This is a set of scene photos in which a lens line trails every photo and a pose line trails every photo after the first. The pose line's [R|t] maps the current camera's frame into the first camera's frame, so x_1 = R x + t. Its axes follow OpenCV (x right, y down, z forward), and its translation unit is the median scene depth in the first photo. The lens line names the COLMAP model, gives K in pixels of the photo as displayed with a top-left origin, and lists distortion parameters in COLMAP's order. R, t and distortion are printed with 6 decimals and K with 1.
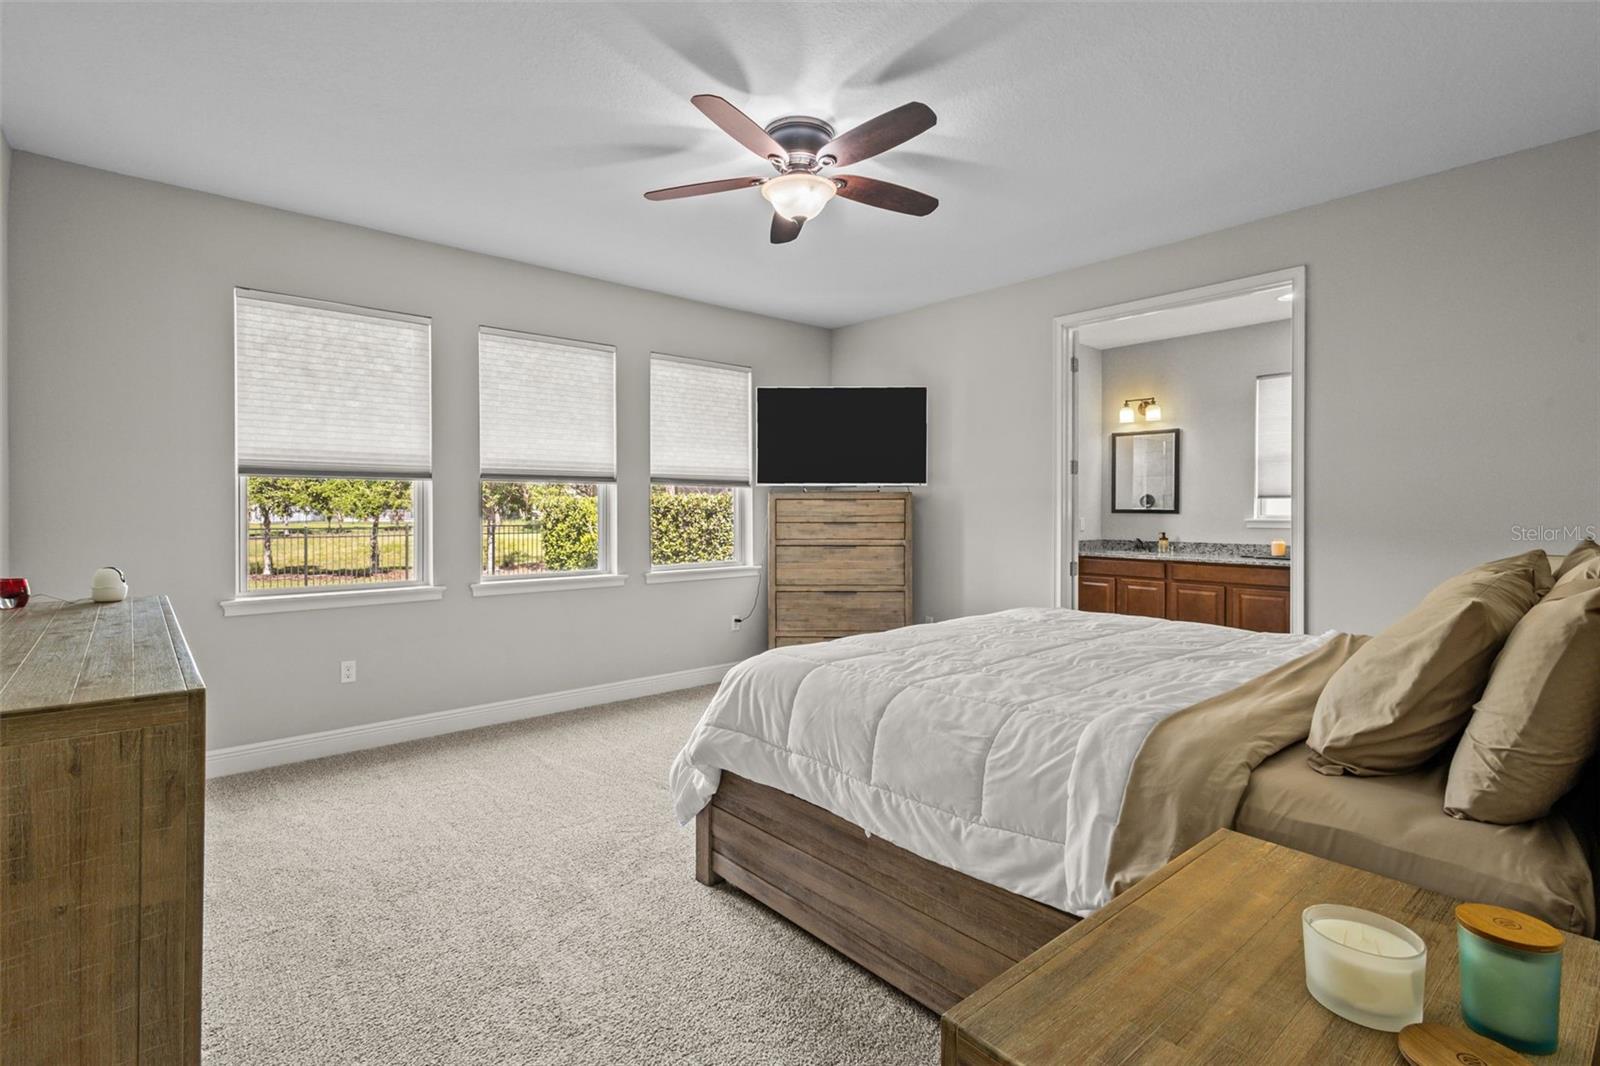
lens RADIAL K [[736.6, 0, 790.0], [0, 736.6, 508.2], [0, 0, 1]] dist [0.008473, -0.001625]
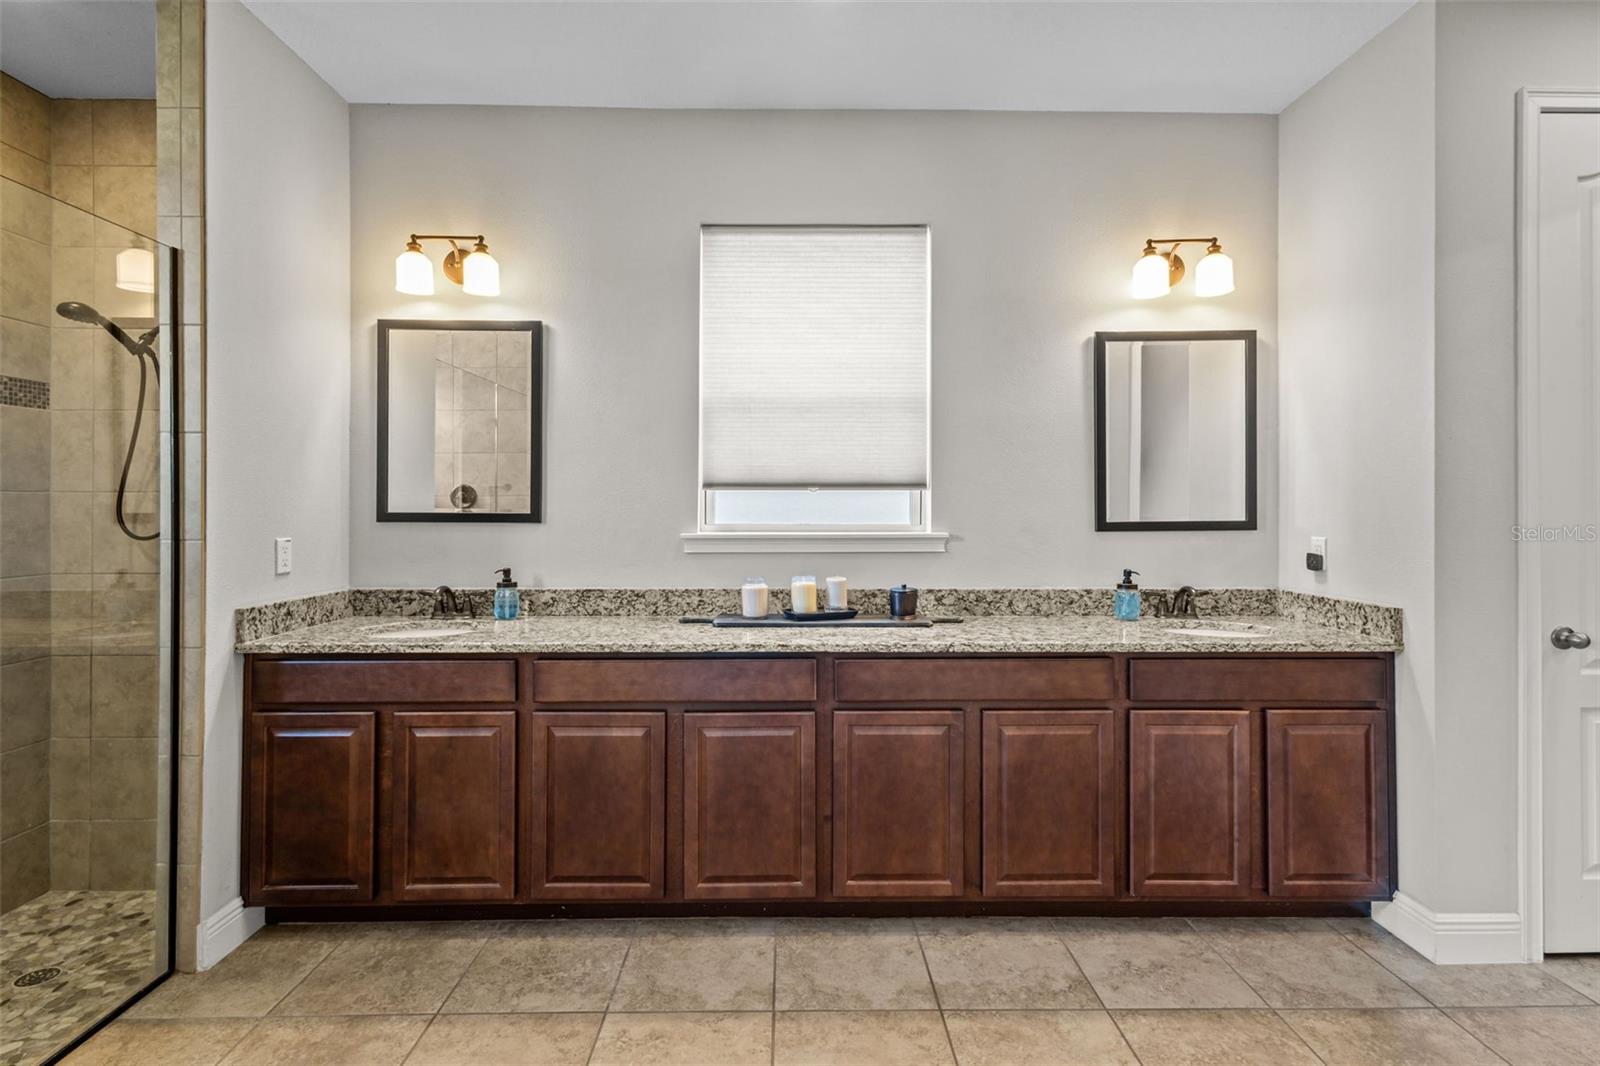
lens RADIAL K [[736.6, 0, 801.7], [0, 736.6, 508.1], [0, 0, 1]] dist [0.008473, -0.001625]
pose [[0.633075, 0.001515, 0.774089, 0.294156], [0.000267, 0.999998, -0.002175, -0.000067], [-0.774090, 0.001584, 0.633073, 0.616404]]
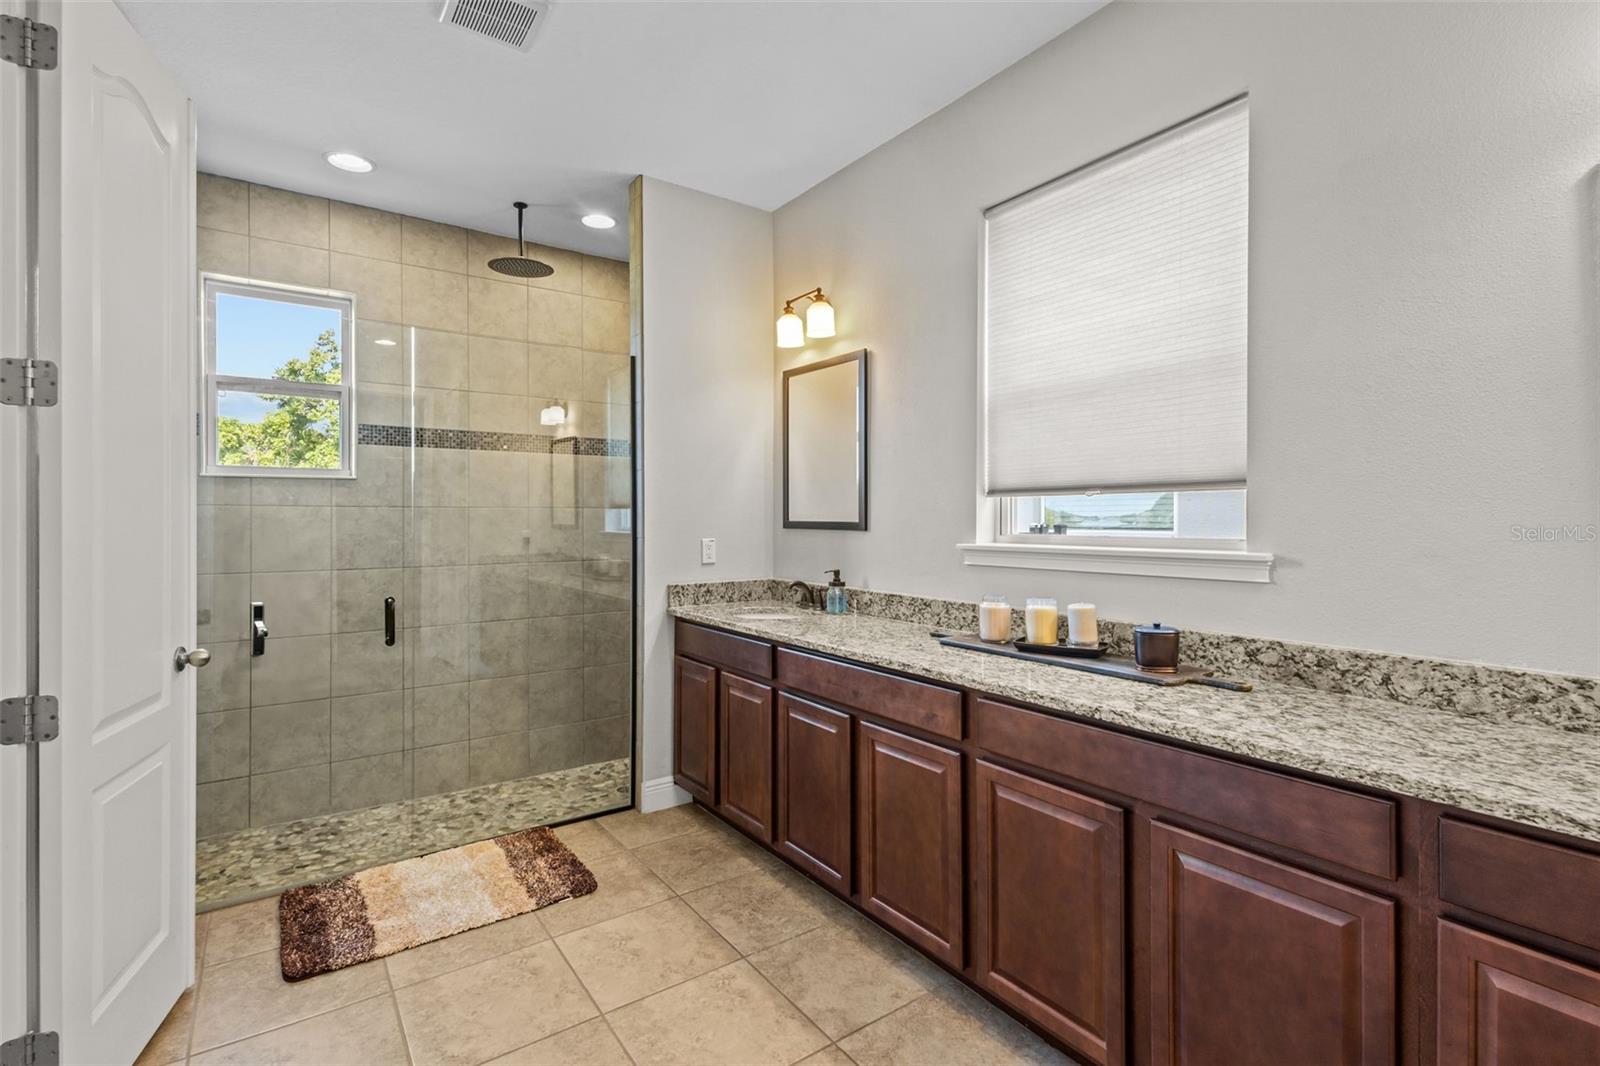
lens RADIAL K [[736.6, 0, 805.7], [0, 736.6, 518.9], [0, 0, 1]] dist [0.008473, -0.001625]
pose [[0.997044, -0.000433, -0.076828, 0.524701], [0.000338, 0.999999, -0.001251, 0.000462], [0.076828, 0.001222, 0.997044, 0.530500]]
